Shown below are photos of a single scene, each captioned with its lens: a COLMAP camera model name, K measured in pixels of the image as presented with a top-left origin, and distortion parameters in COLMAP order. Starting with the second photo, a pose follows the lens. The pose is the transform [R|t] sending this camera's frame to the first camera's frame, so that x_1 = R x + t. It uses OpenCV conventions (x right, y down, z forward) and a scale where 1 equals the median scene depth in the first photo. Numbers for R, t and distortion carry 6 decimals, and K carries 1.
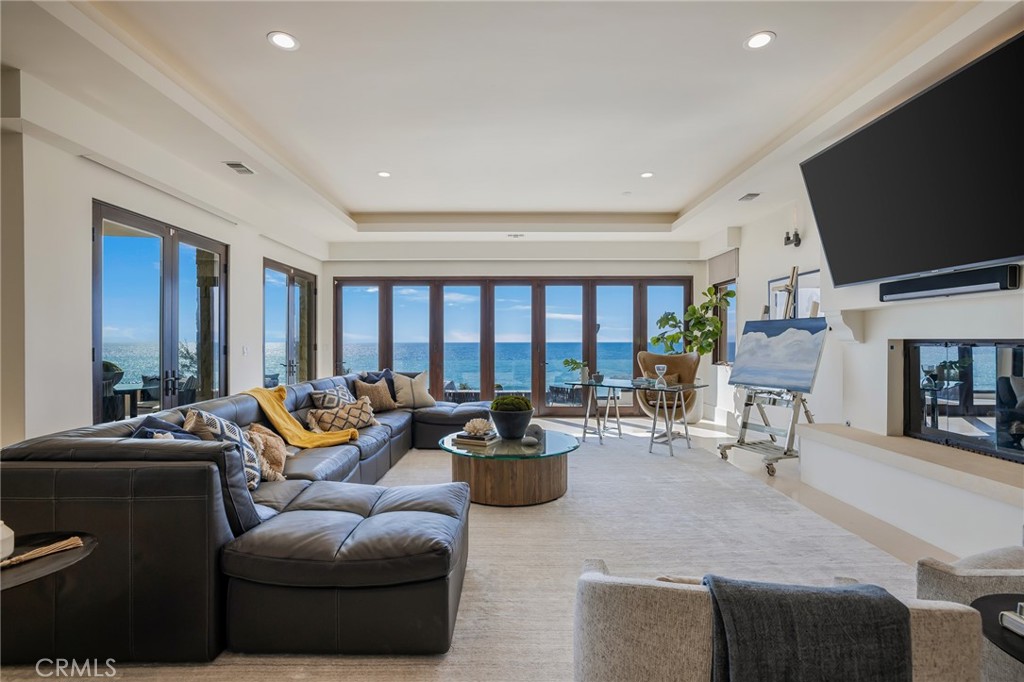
lens RADIAL K [[483.9, 0, 509.3], [0, 483.9, 340.0], [0, 0, 1]] dist [-0.002099, -0.000255]
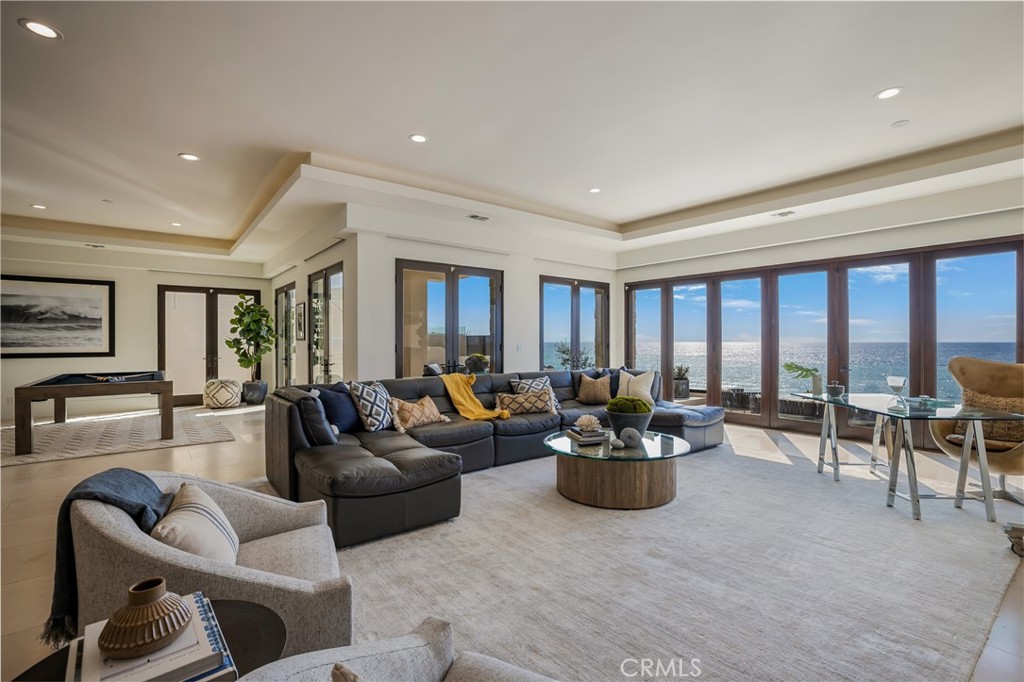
lens RADIAL K [[470.7, 0, 512.2], [0, 470.7, 340.4], [0, 0, 1]] dist [-0.002737, 0.000230]
pose [[0.624897, 0.001395, -0.780706, 0.419876], [-0.000124, 0.999999, 0.001688, -0.000635], [0.780707, -0.000958, 0.624896, 0.160497]]
